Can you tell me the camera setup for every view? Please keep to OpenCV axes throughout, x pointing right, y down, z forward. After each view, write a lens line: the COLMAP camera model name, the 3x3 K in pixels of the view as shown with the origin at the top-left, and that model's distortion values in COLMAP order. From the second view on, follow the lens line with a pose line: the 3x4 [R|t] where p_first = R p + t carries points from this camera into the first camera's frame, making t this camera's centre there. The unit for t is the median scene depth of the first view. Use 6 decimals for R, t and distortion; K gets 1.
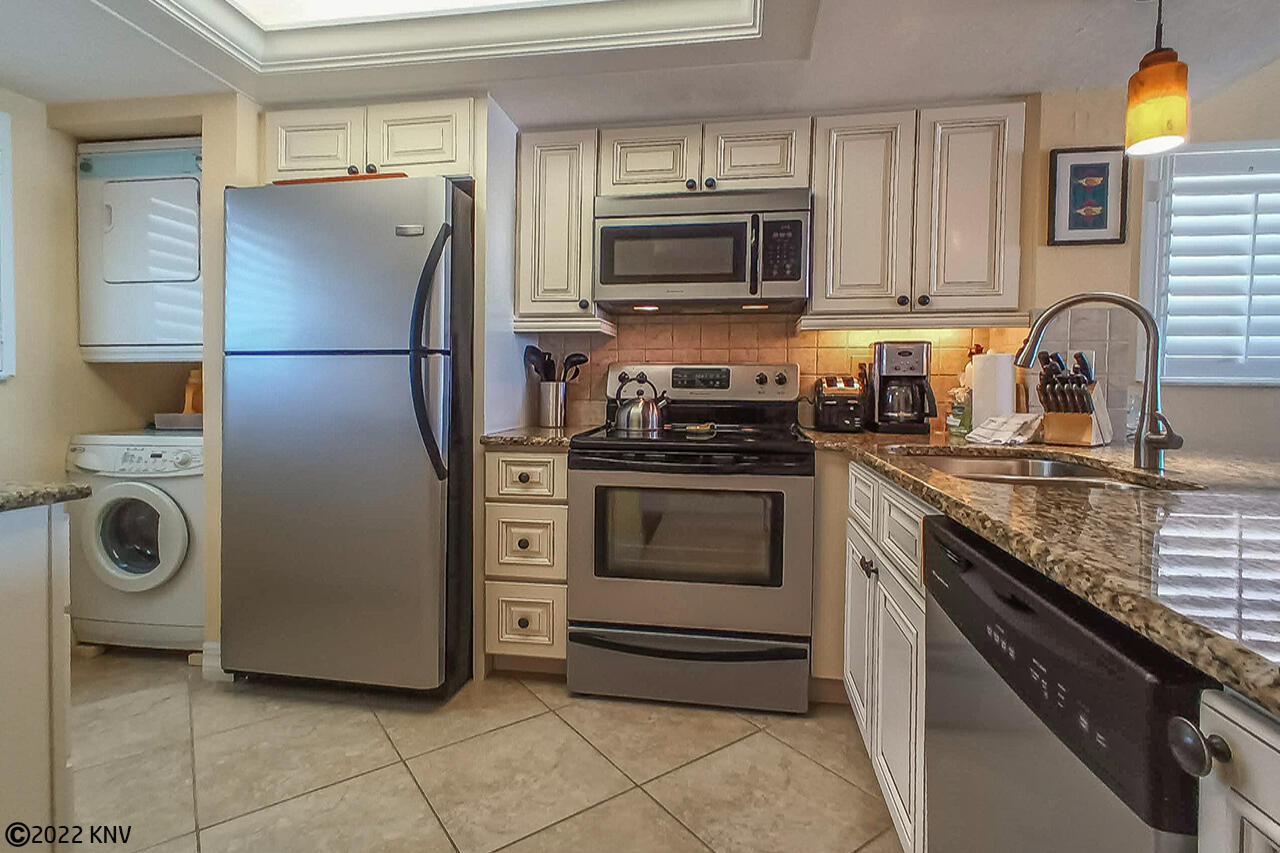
lens RADIAL K [[590.9, 0, 692.9], [0, 590.9, 386.6], [0, 0, 1]] dist [0.005183, 0.001019]
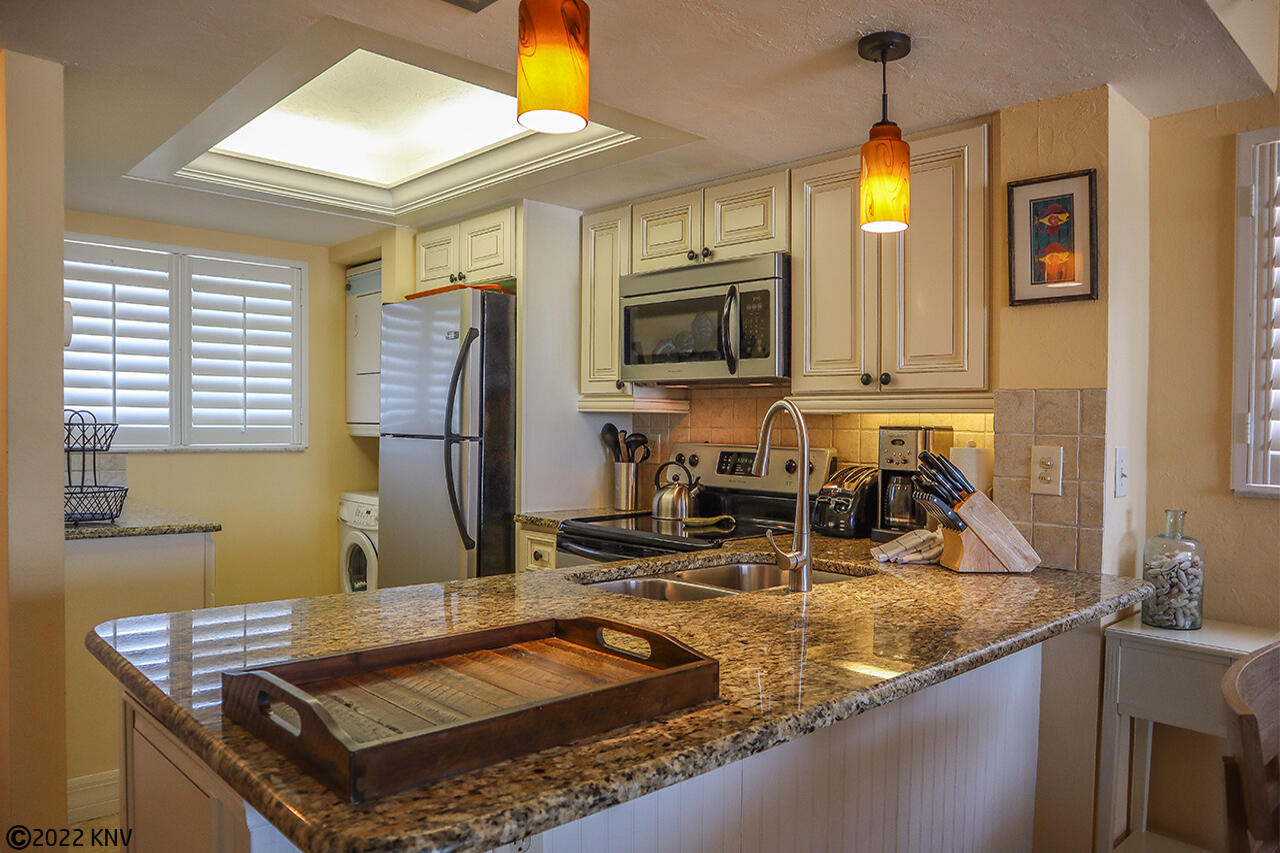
lens RADIAL K [[906.7, 0, 640.0], [0, 906.7, 426.5], [0, 0, 1]] dist [-0.152907, 0.001710]
pose [[0.786976, 0.001564, -0.616982, 0.773270], [-0.011835, 0.999851, -0.012560, -0.053657], [0.616871, 0.017187, 0.786877, -0.148245]]
